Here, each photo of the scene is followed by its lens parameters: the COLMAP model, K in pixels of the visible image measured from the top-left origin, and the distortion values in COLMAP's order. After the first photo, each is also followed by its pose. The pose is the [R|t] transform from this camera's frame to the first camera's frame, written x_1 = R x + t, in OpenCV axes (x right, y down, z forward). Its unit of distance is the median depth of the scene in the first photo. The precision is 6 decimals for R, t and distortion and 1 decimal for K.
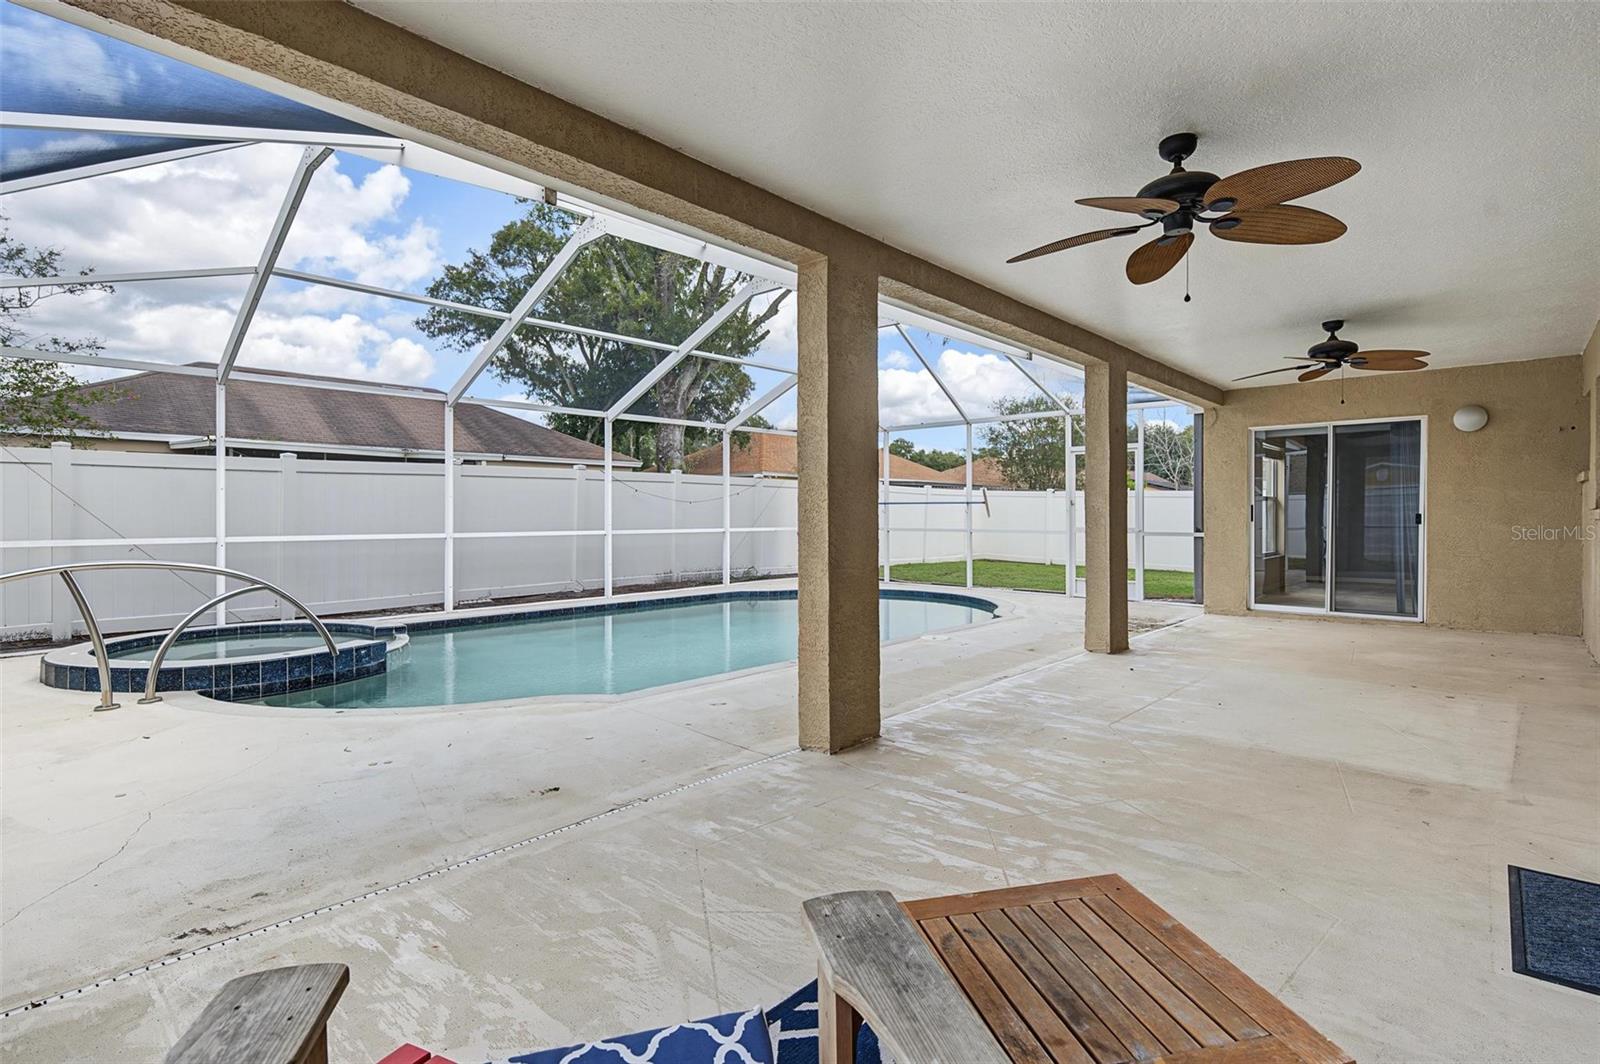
lens RADIAL K [[754.6, 0, 797.4], [0, 754.6, 522.2], [0, 0, 1]] dist [0.000372, -0.000467]
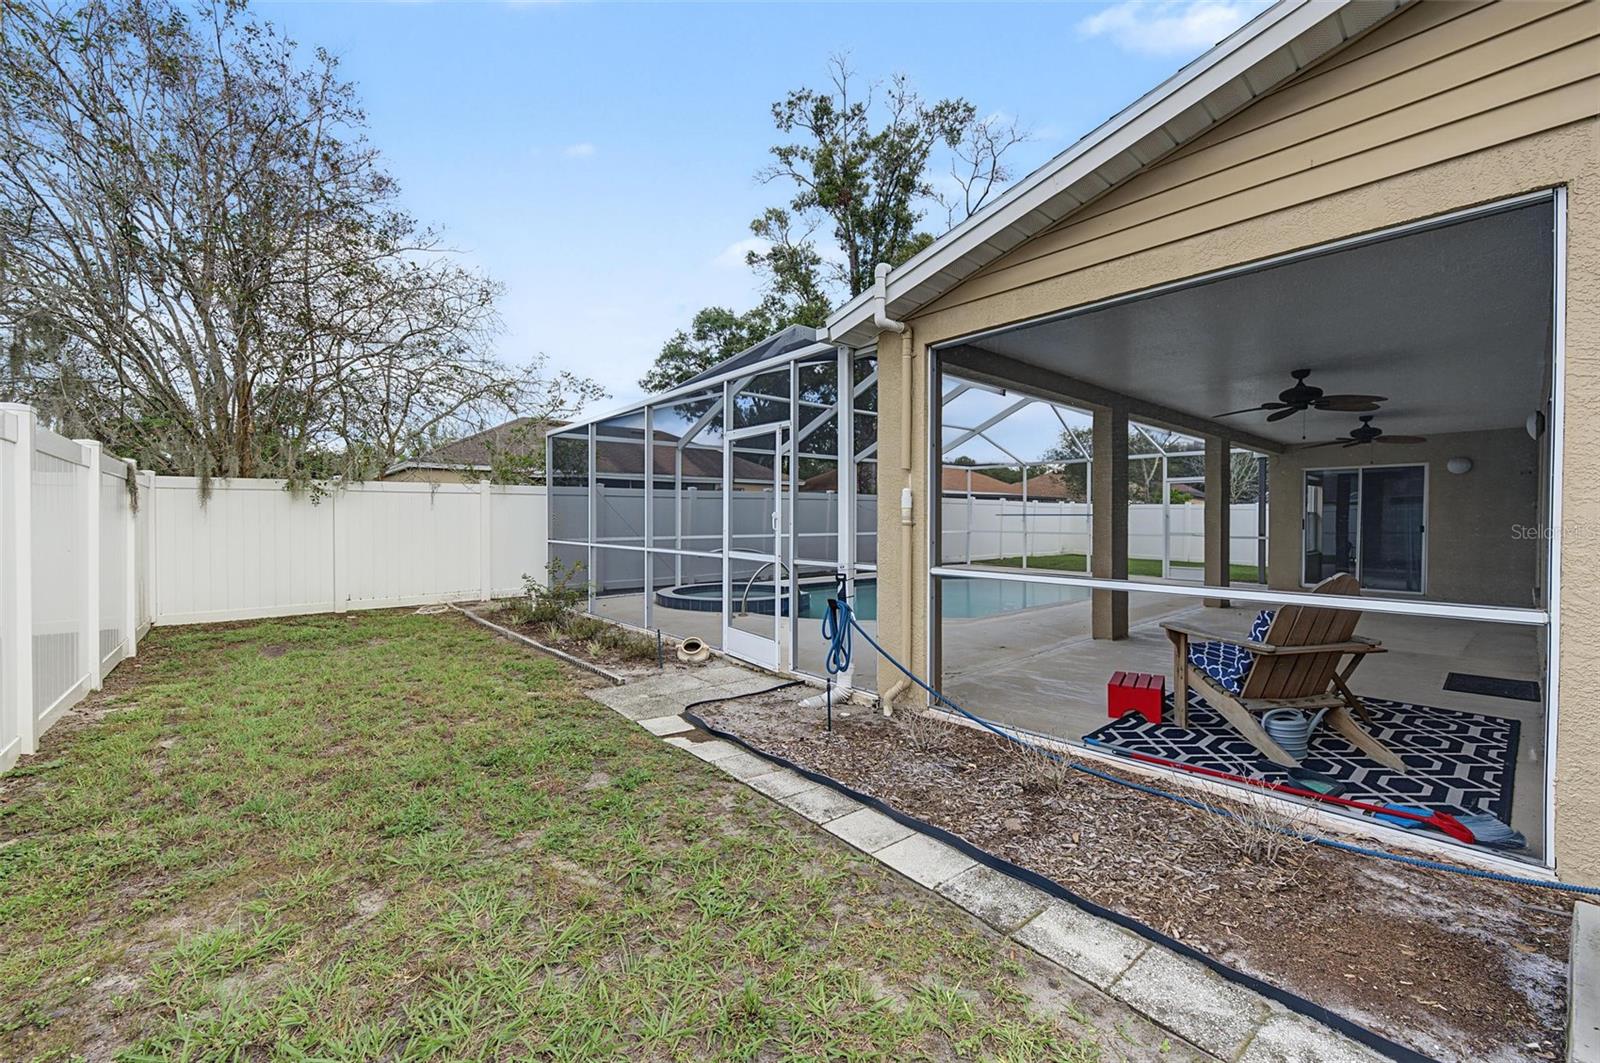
lens RADIAL K [[640.2, 0, 791.7], [0, 640.2, 527.8], [0, 0, 1]] dist [-0.000518, 0.000060]
pose [[0.999795, 0.001855, -0.020157, -0.207433], [-0.001801, 0.999995, 0.002726, -0.003621], [0.020162, -0.002689, 0.999793, -0.159838]]
